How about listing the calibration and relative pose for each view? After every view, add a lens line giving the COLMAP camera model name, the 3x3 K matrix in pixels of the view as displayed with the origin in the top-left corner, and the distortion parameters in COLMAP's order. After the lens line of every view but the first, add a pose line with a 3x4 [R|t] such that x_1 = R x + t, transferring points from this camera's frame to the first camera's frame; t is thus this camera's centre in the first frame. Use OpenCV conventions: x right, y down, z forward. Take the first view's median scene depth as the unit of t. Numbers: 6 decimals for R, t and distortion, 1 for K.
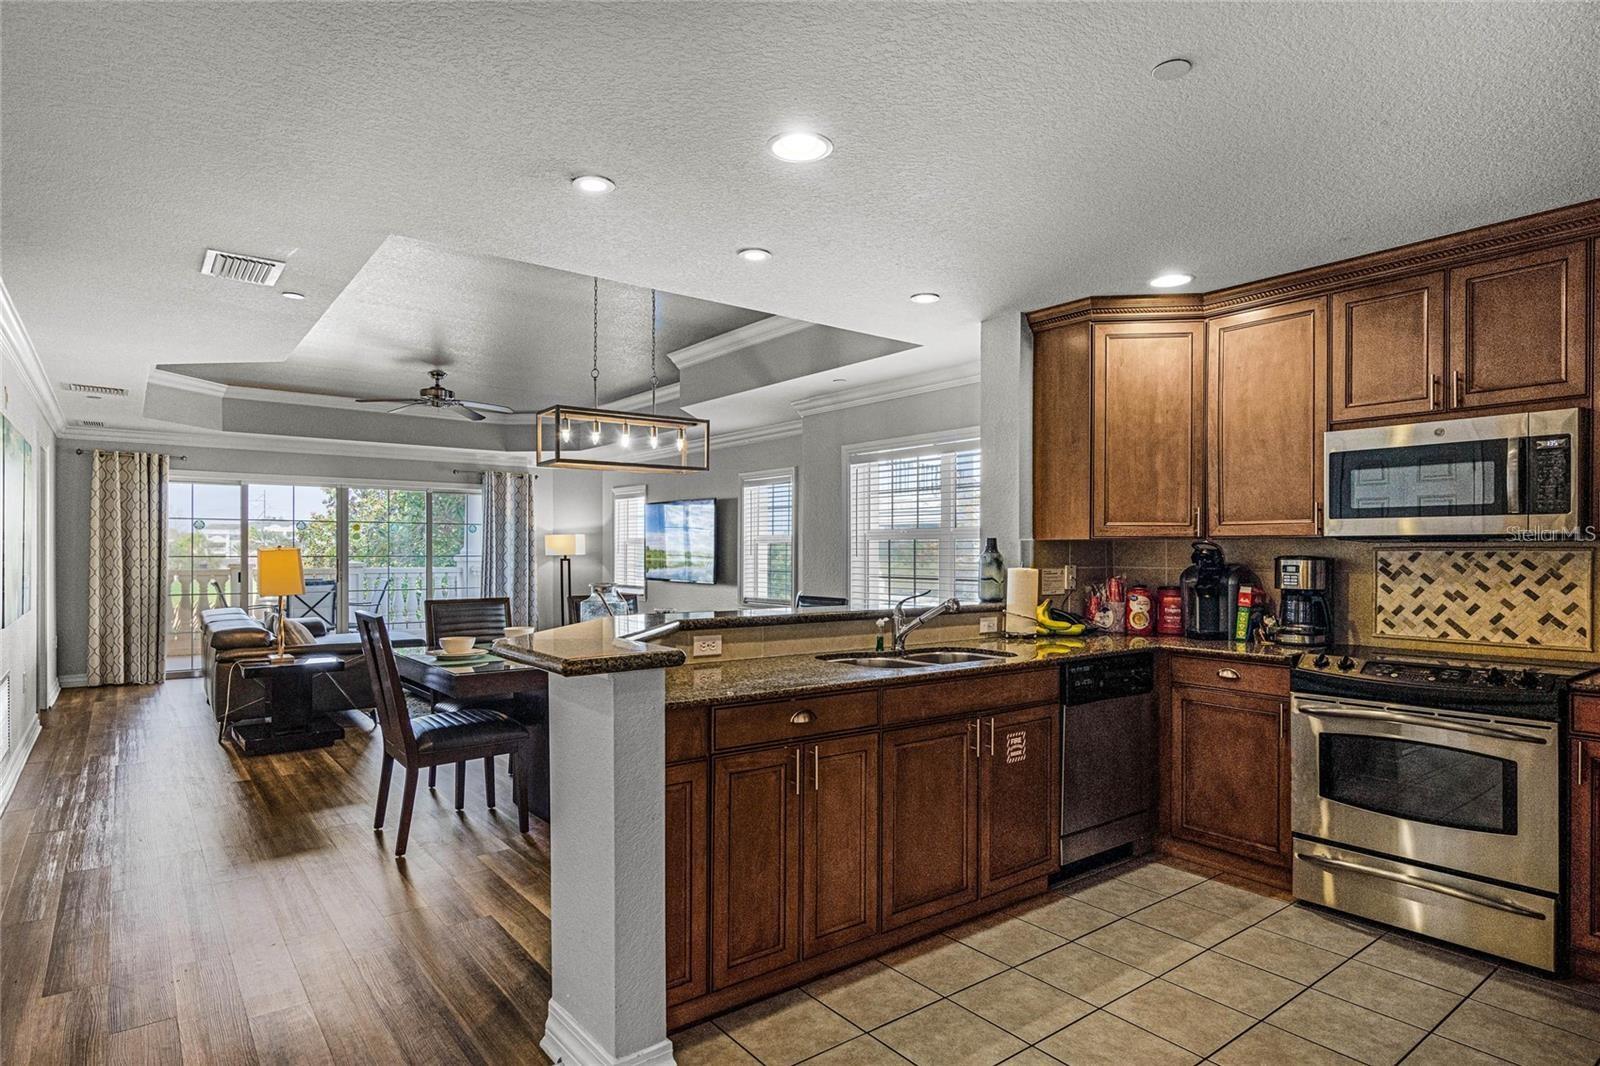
lens RADIAL K [[880.4, 0, 805.3], [0, 880.4, 545.6], [0, 0, 1]] dist [-0.011501, 0.000816]
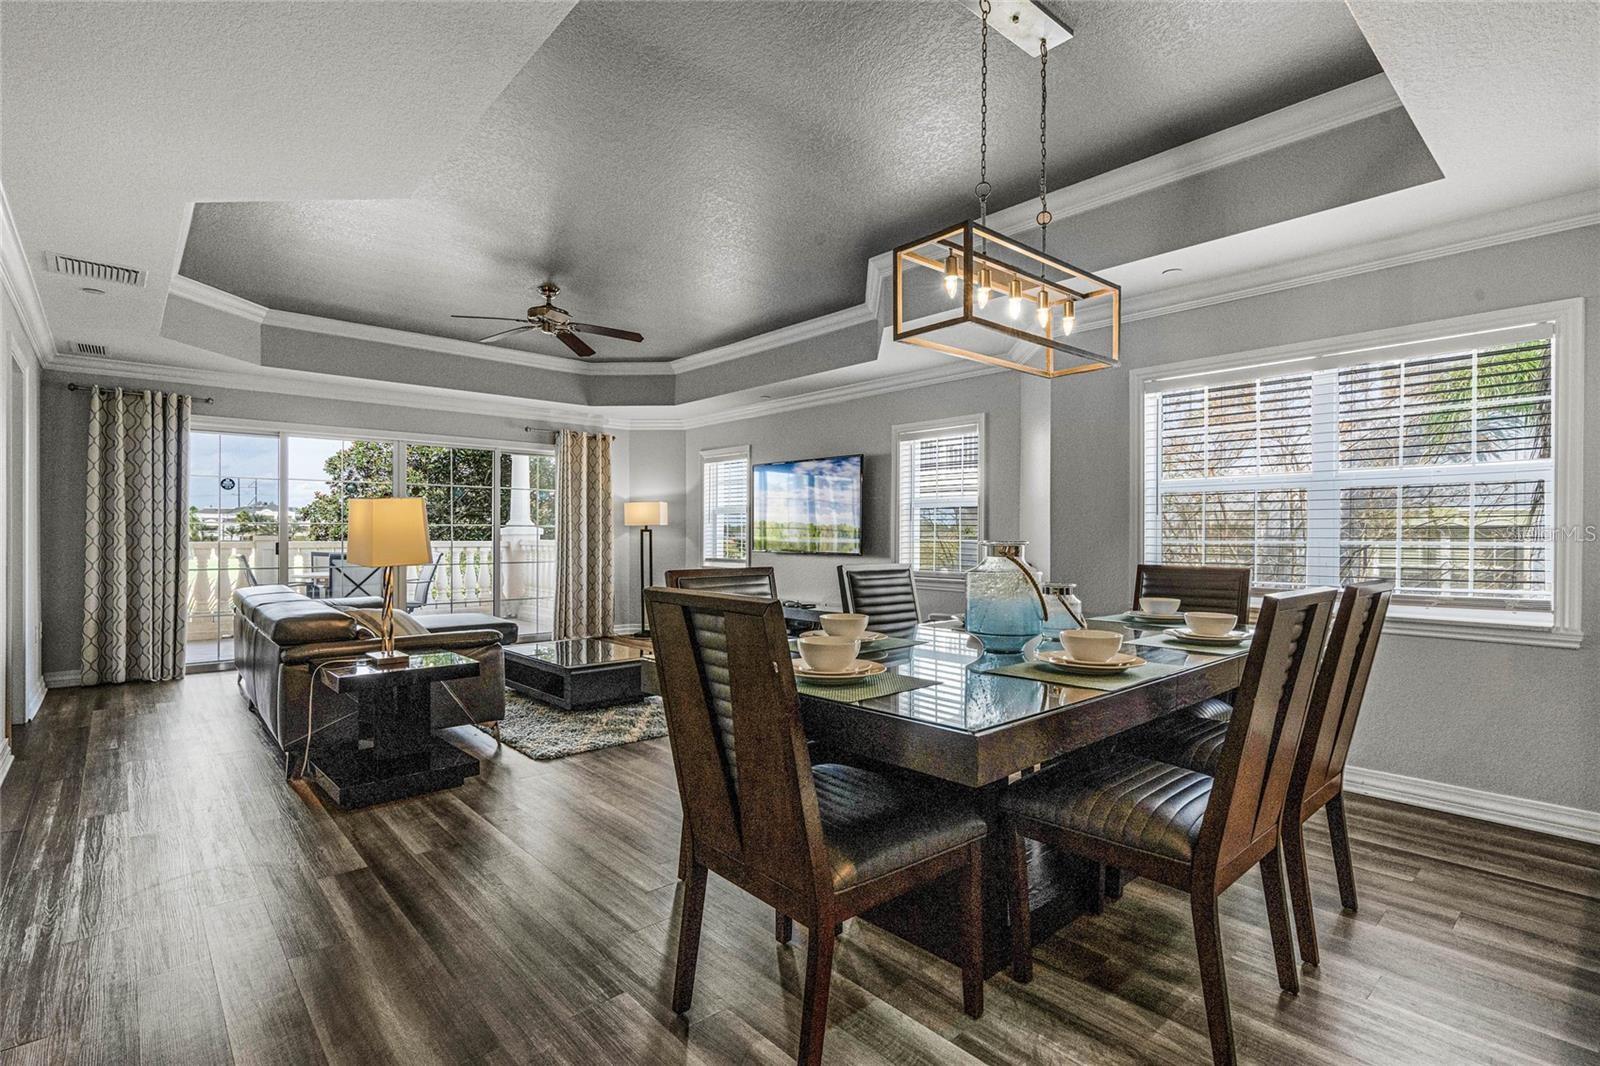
lens RADIAL K [[770.9, 0, 792.0], [0, 770.9, 530.1], [0, 0, 1]] dist [-0.009494, 0.001671]
pose [[0.998247, 0.001418, 0.059167, -0.336537], [-0.001402, 0.999999, -0.000313, 0.030647], [-0.059168, 0.000229, 0.998248, 0.409132]]
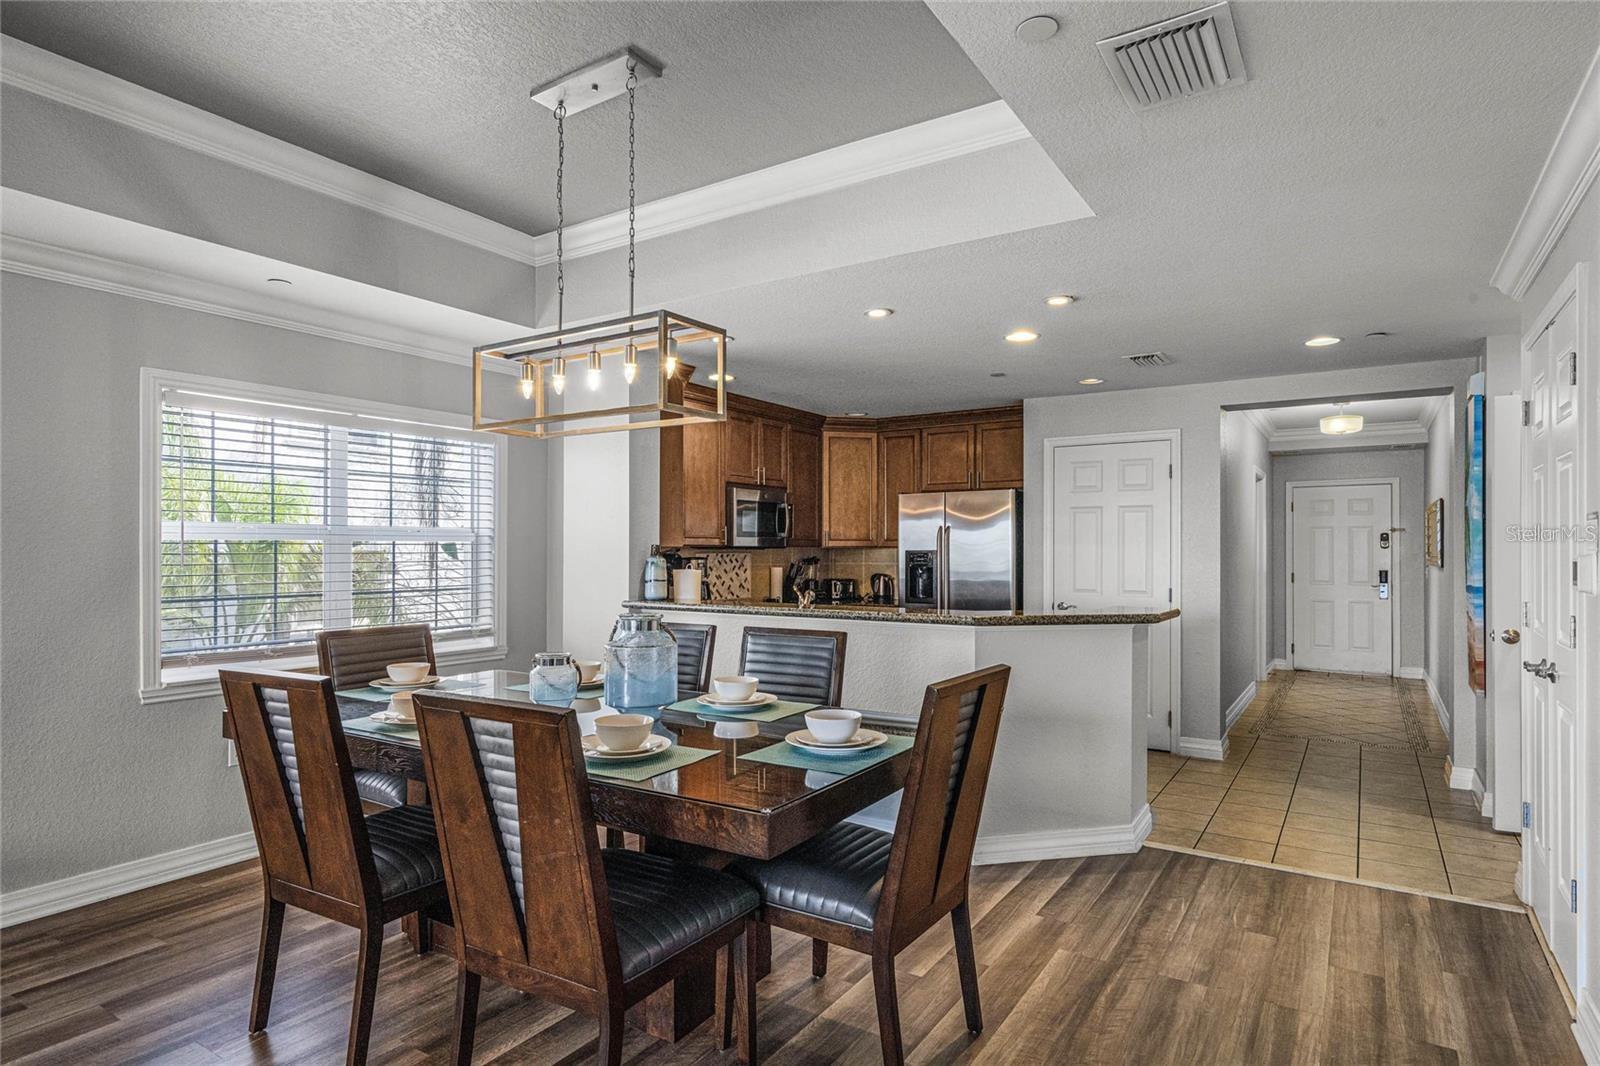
lens RADIAL K [[880.4, 0, 789.4], [0, 880.4, 543.7], [0, 0, 1]] dist [-0.011501, 0.000816]
pose [[-0.329993, 0.004538, 0.943972, -0.716620], [-0.007468, 0.999945, -0.007418, -0.001786], [-0.943954, -0.009497, -0.329941, 0.936180]]
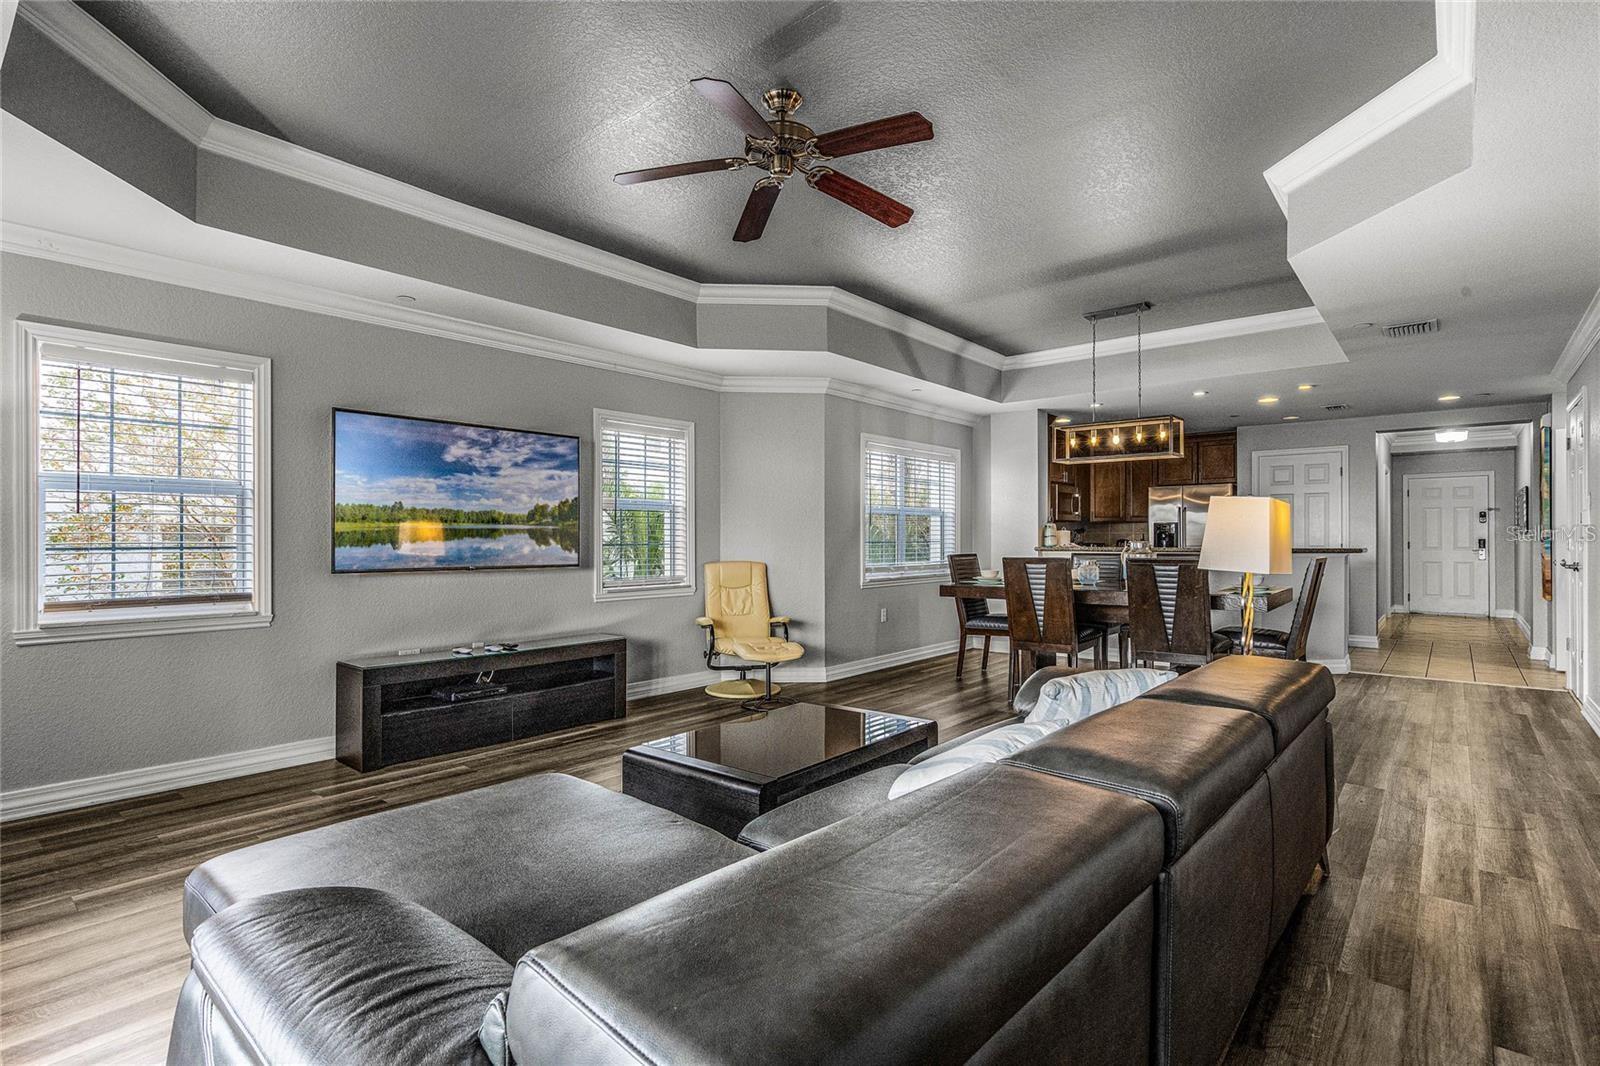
lens RADIAL K [[770.9, 0, 809.2], [0, 770.9, 535.6], [0, 0, 1]] dist [-0.009494, 0.001671]
pose [[-0.215672, 0.001532, 0.976465, -1.112807], [-0.003245, 0.999992, -0.002286, 0.032181], [-0.976460, -0.003661, -0.215666, 1.497139]]
